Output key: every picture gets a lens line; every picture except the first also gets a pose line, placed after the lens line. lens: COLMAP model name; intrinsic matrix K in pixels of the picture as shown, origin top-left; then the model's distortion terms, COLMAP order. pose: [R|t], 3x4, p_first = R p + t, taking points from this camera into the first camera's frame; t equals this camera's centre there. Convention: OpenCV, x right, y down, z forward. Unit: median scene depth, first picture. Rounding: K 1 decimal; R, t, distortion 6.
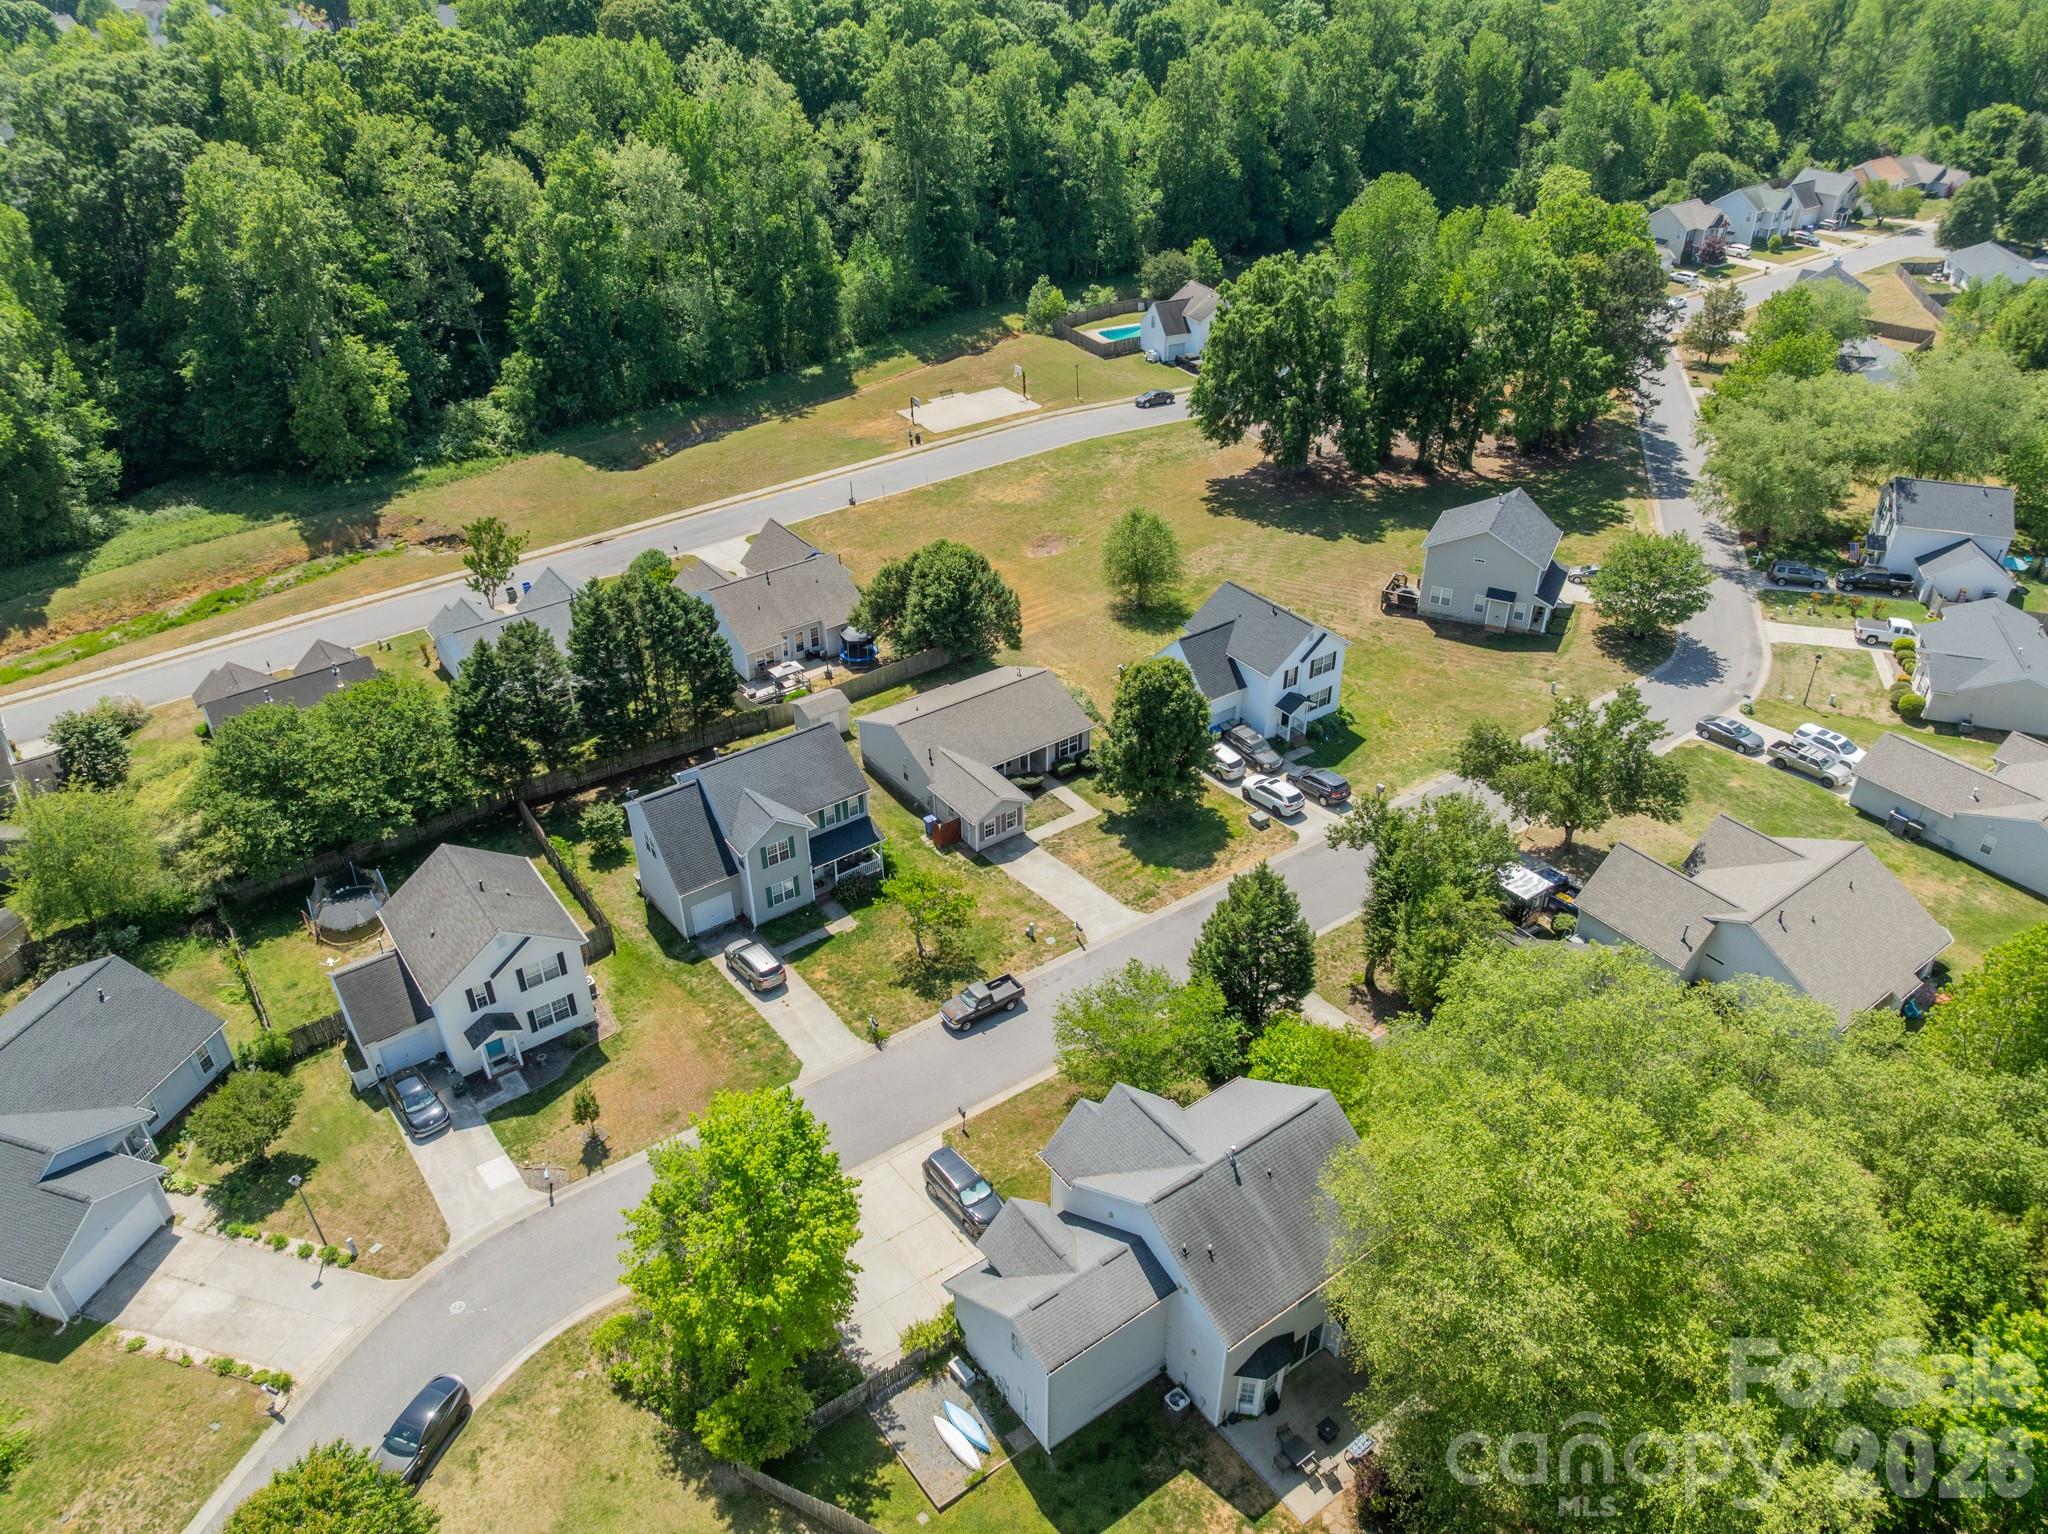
lens RADIAL K [[1464.7, 0, 1035.6], [0, 1464.7, 767.2], [0, 0, 1]] dist [-0.051218, 0.030120]
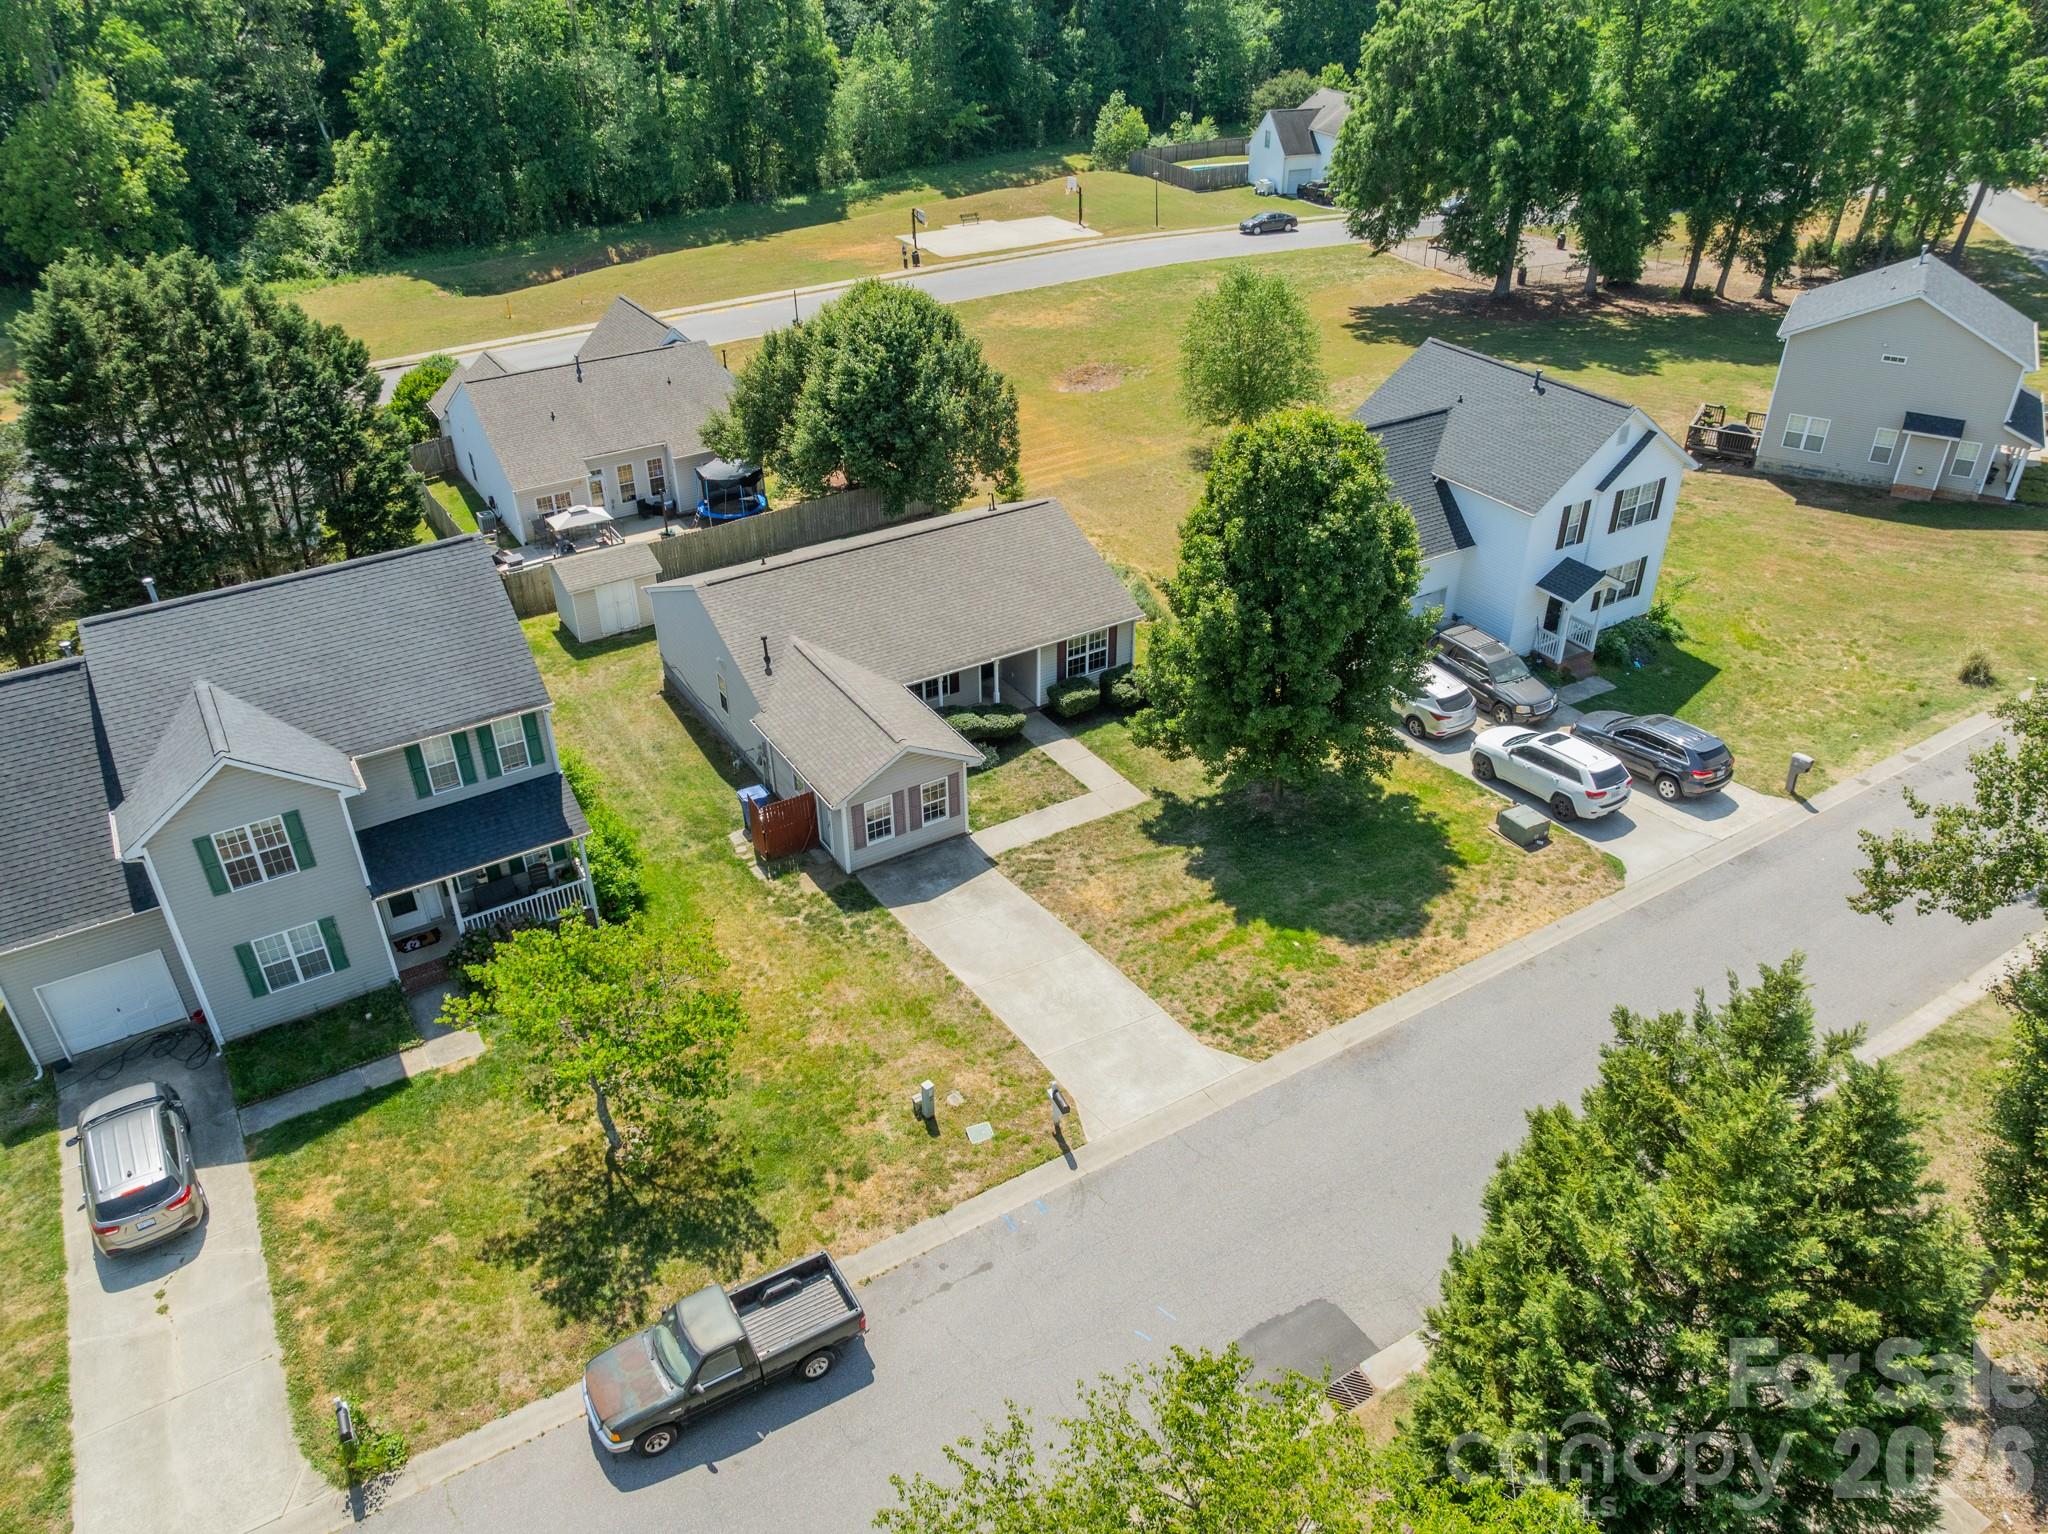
lens RADIAL K [[1464.7, 0, 1016.6], [0, 1464.7, 756.1], [0, 0, 1]] dist [-0.051218, 0.030120]
pose [[0.996950, 0.035765, -0.069364, 0.032329], [-0.037273, 0.999093, -0.020578, 0.027102], [0.068565, 0.023101, 0.997379, 0.513605]]
